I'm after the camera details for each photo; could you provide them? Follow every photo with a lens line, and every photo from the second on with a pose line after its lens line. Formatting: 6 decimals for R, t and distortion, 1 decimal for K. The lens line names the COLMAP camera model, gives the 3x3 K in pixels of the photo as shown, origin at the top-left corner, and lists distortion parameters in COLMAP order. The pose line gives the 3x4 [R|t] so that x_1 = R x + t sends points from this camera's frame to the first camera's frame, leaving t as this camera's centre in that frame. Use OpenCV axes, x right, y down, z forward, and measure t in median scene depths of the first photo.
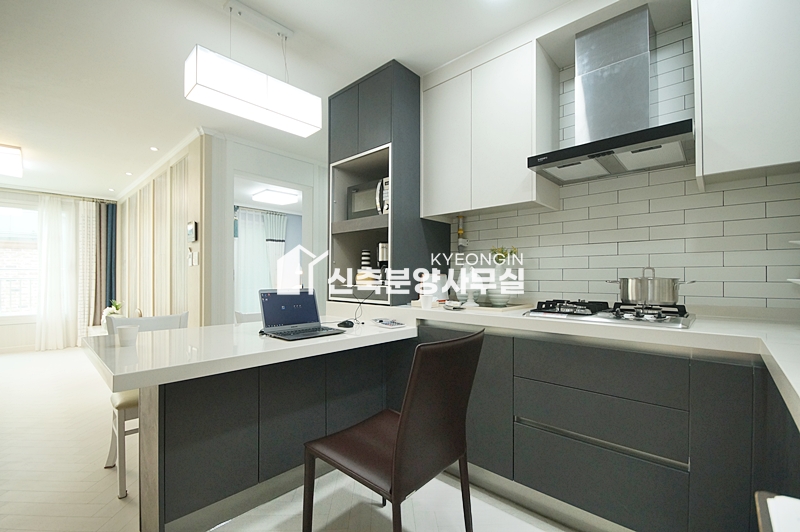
lens RADIAL K [[350.6, 0, 397.4], [0, 350.6, 275.9], [0, 0, 1]] dist [-0.008753, 0.000054]
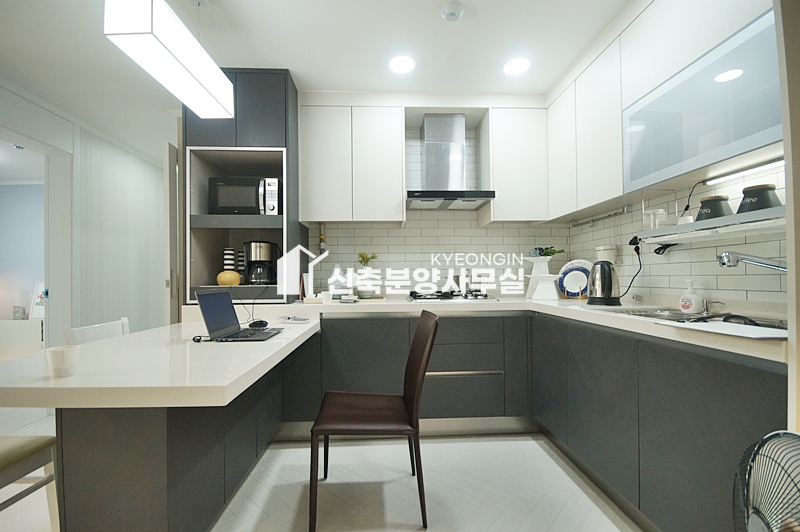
lens RADIAL K [[350.6, 0, 397.4], [0, 350.6, 275.9], [0, 0, 1]] dist [-0.008753, 0.000054]
pose [[0.689599, -0.005688, 0.724169, -0.506572], [0.007882, 0.999969, 0.000348, 0.003695], [-0.724148, 0.005467, 0.689623, 0.037571]]
